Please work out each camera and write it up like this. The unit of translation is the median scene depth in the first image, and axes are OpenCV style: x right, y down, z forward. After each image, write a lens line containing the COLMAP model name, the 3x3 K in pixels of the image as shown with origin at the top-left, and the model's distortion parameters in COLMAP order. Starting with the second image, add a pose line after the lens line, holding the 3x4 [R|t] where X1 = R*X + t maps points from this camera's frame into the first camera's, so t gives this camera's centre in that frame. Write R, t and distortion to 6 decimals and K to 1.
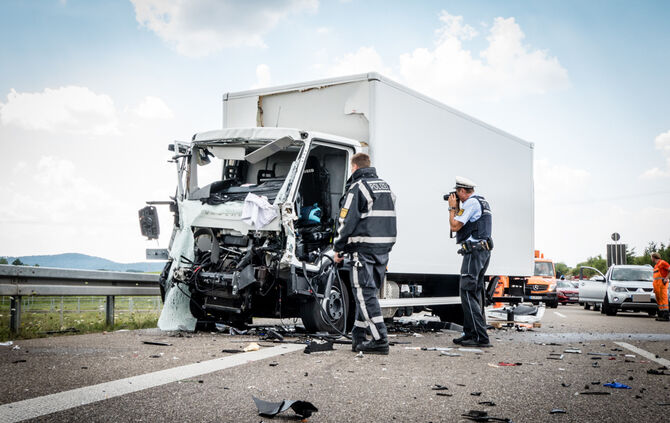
lens RADIAL K [[807.7, 0, 337.1], [0, 807.7, 217.0], [0, 0, 1]] dist [-0.026024, 0.000000]
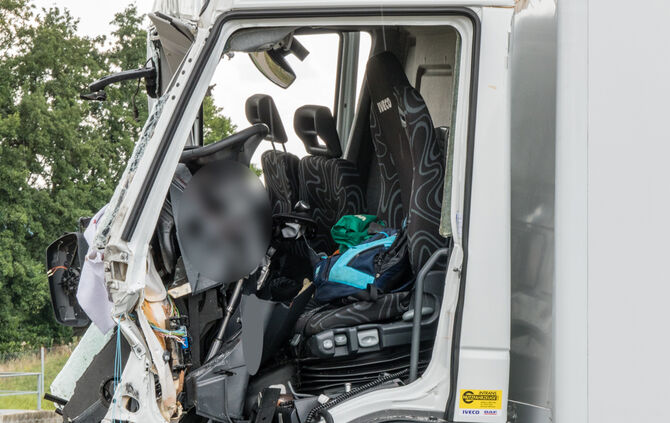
lens RADIAL K [[2512.4, 0, 334.5], [0, 2512.4, 210.7], [0, 0, 1]] dist [-0.048202, 0.000000]
pose [[0.673392, -0.021411, -0.738975, 0.623401], [0.060955, 0.997785, 0.026635, -0.045773], [0.736768, -0.062980, 0.673206, 0.398872]]
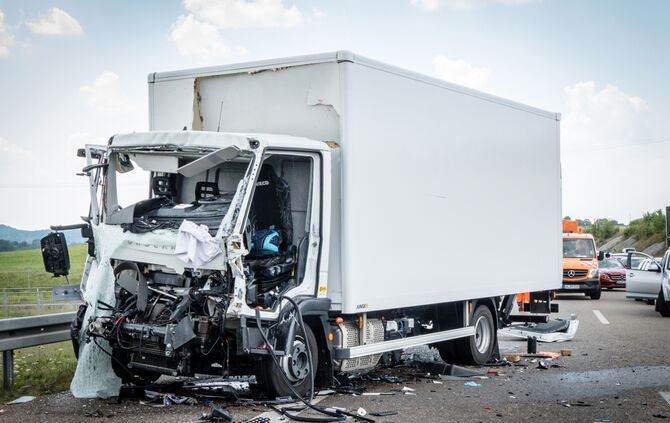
lens RADIAL K [[1074.5, 0, 332.4], [0, 1074.5, 213.0], [0, 0, 1]] dist [-0.024010, 0.000000]
pose [[0.999629, -0.020723, 0.017697, 0.013344], [0.019847, 0.998634, 0.048327, -0.079088], [-0.018674, -0.047958, 0.998675, -0.020952]]
